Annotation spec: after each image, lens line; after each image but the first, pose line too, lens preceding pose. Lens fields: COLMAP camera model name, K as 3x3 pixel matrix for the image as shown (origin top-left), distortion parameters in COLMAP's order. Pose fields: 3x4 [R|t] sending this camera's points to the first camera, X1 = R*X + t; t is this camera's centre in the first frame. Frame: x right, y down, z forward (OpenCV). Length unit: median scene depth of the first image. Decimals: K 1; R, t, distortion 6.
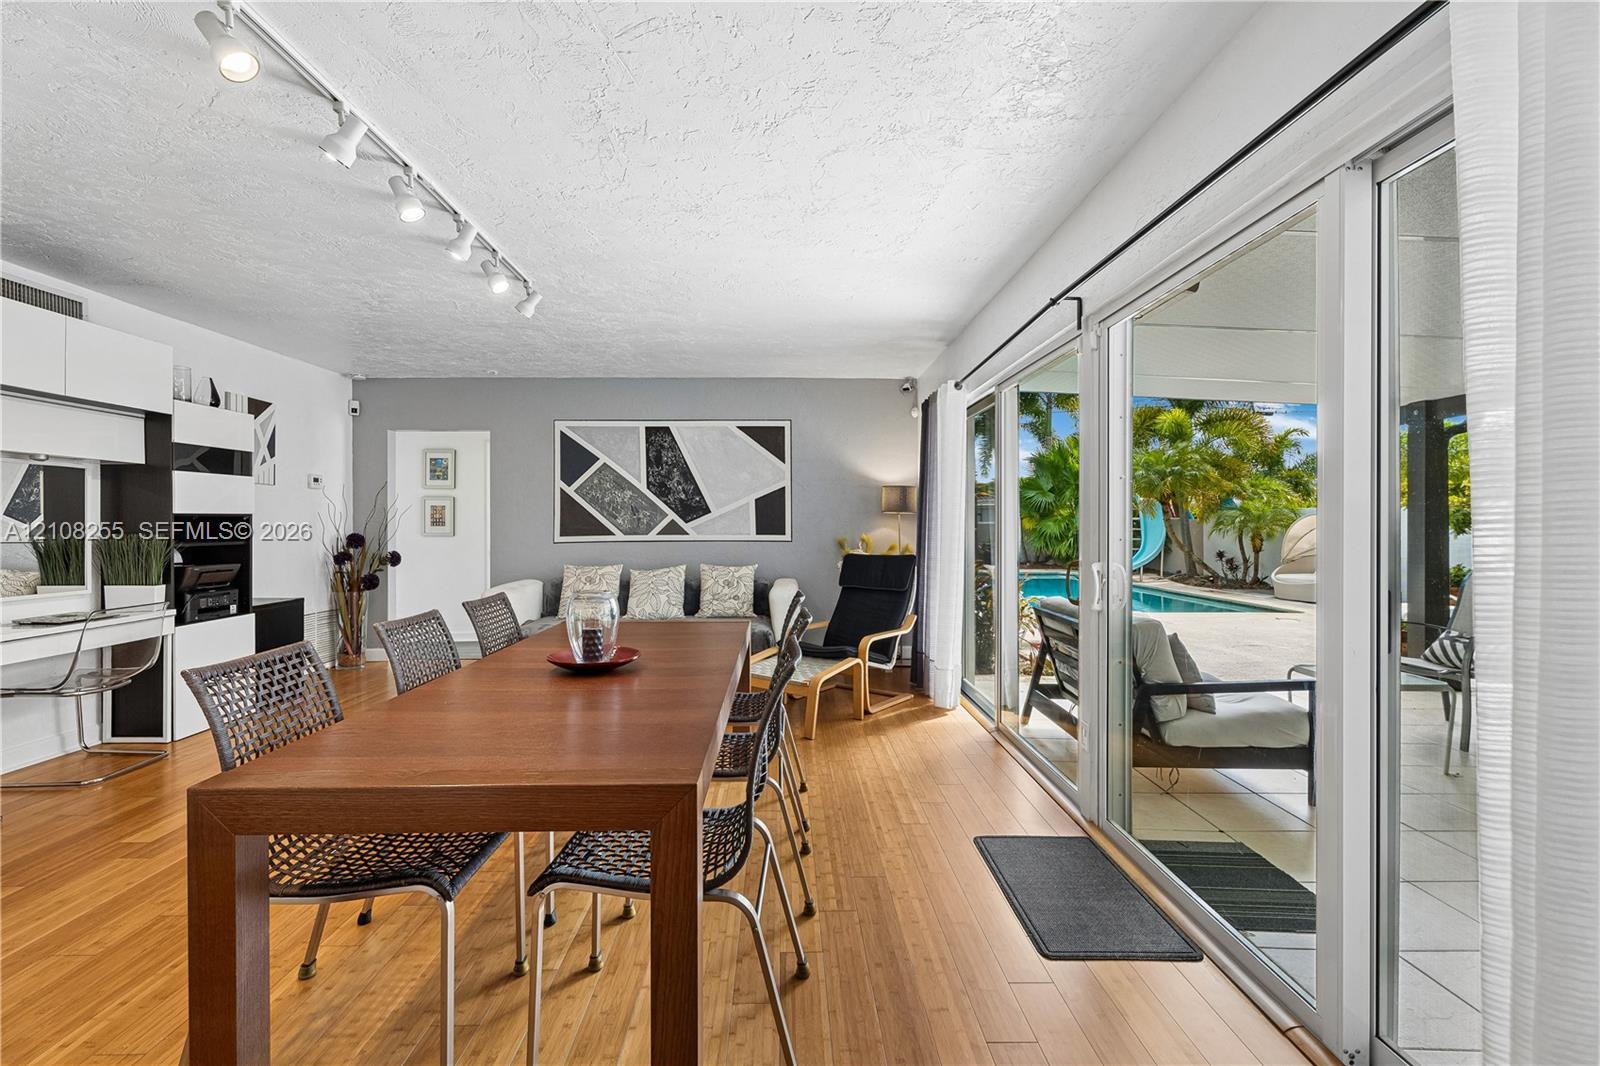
lens RADIAL K [[773.8, 0, 806.8], [0, 773.8, 536.6], [0, 0, 1]] dist [-0.000433, -0.000378]
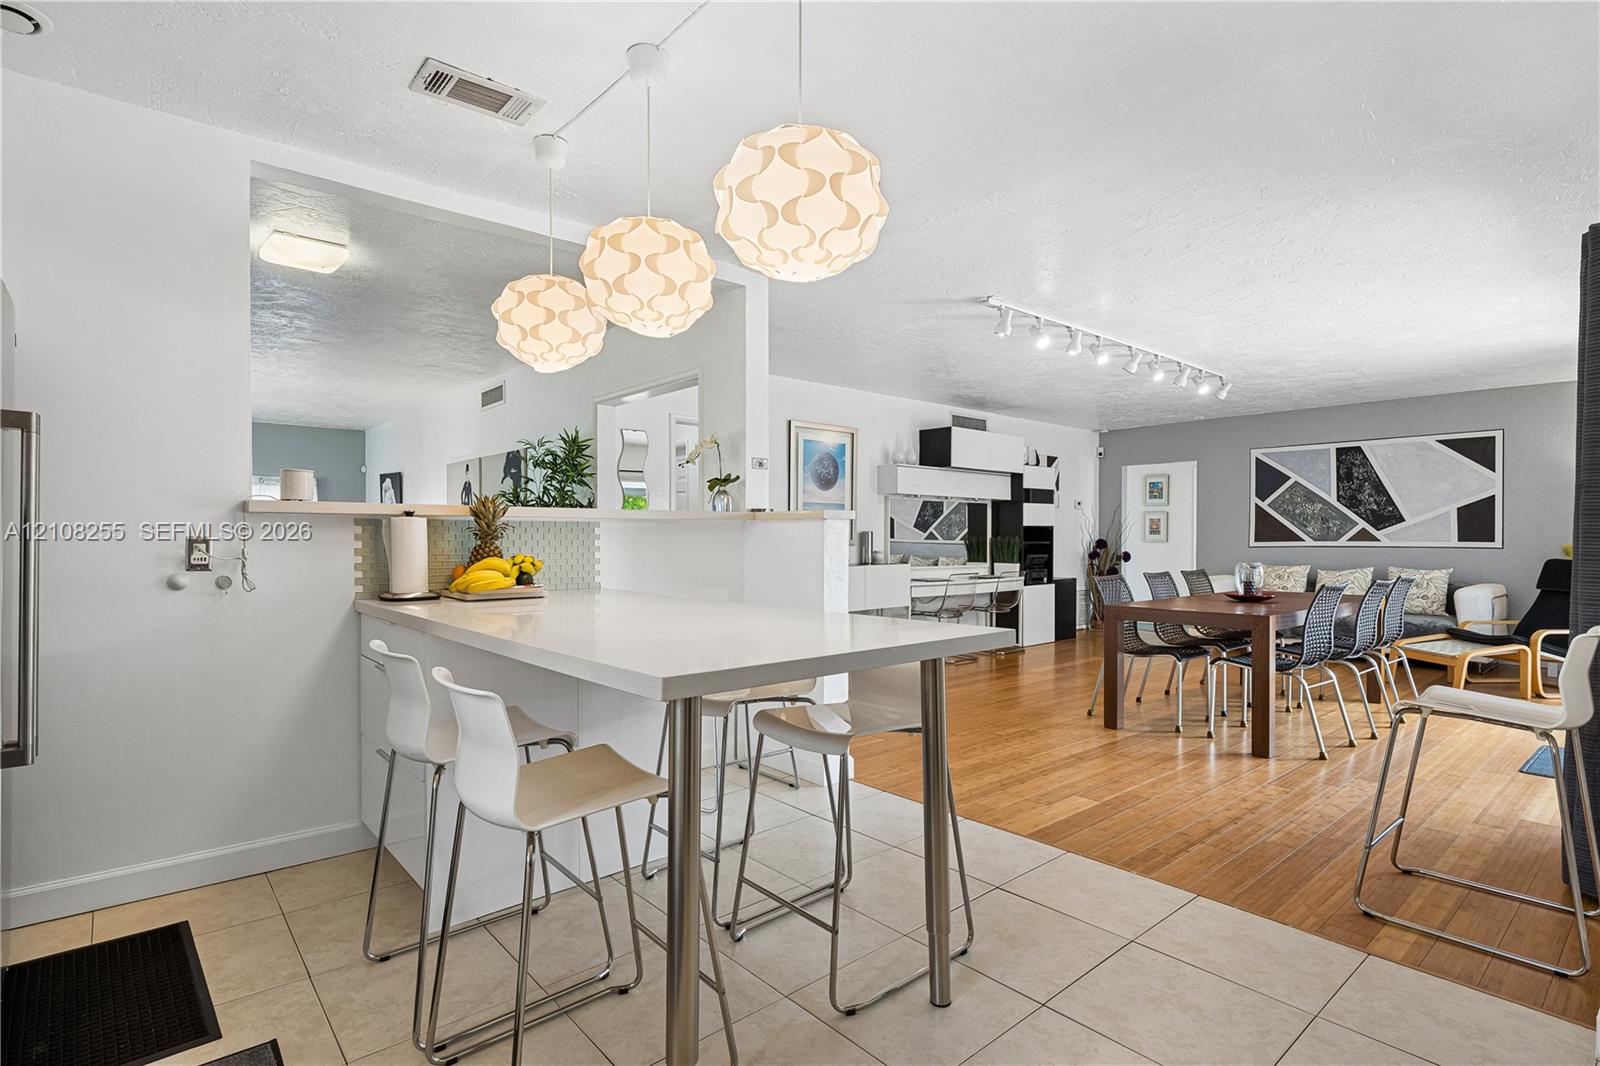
lens RADIAL K [[773.8, 0, 806.8], [0, 773.8, 536.6], [0, 0, 1]] dist [-0.000433, -0.000378]
pose [[0.655749, 0.001295, -0.754978, 0.152737], [-0.012950, 0.999871, -0.009534, 0.012687], [0.754868, 0.016029, 0.655681, -0.371324]]
